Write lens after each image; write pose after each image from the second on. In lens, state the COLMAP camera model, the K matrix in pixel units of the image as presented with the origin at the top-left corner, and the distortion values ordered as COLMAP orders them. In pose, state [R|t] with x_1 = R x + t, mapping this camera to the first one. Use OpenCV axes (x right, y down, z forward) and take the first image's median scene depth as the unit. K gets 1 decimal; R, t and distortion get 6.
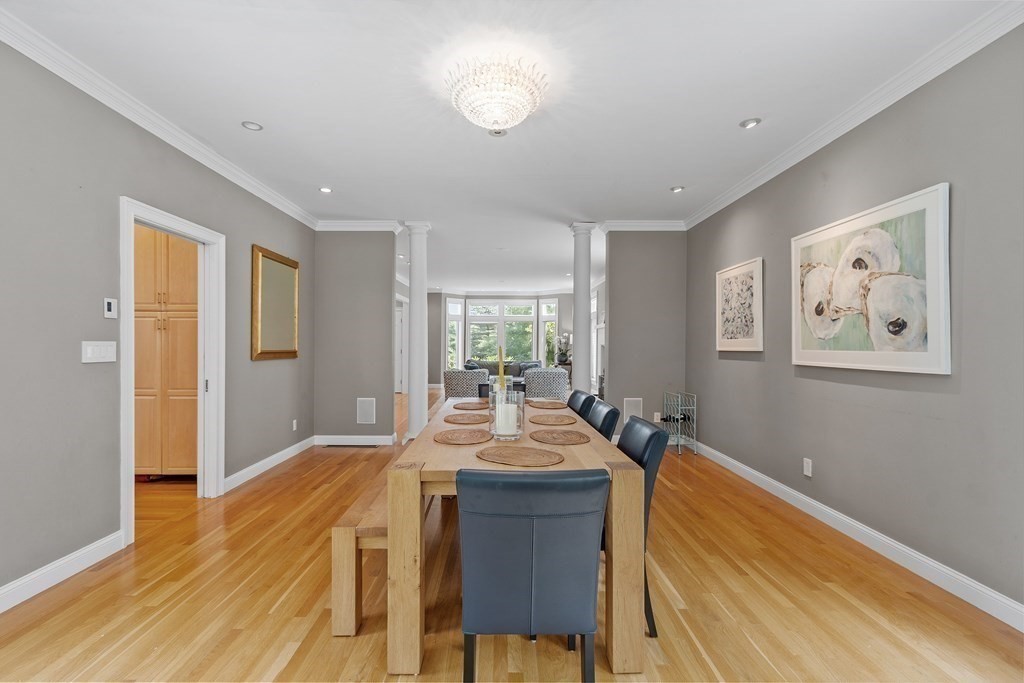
lens RADIAL K [[455.1, 0, 512.0], [0, 455.1, 341.5], [0, 0, 1]] dist [0.000720, 0.000037]
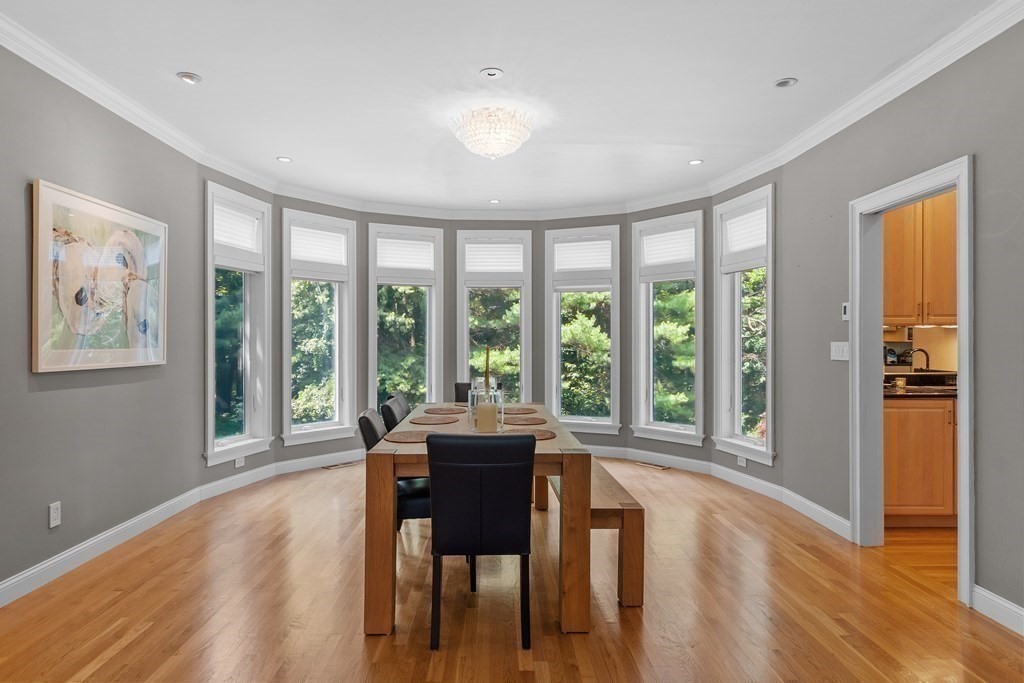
lens RADIAL K [[455.1, 0, 512.0], [0, 455.1, 341.5], [0, 0, 1]] dist [0.000720, 0.000037]
pose [[-0.999908, -0.003448, -0.013085, -0.061561], [-0.003344, 0.999963, -0.007955, 0.009736], [0.013112, -0.007911, -0.999883, 1.920264]]
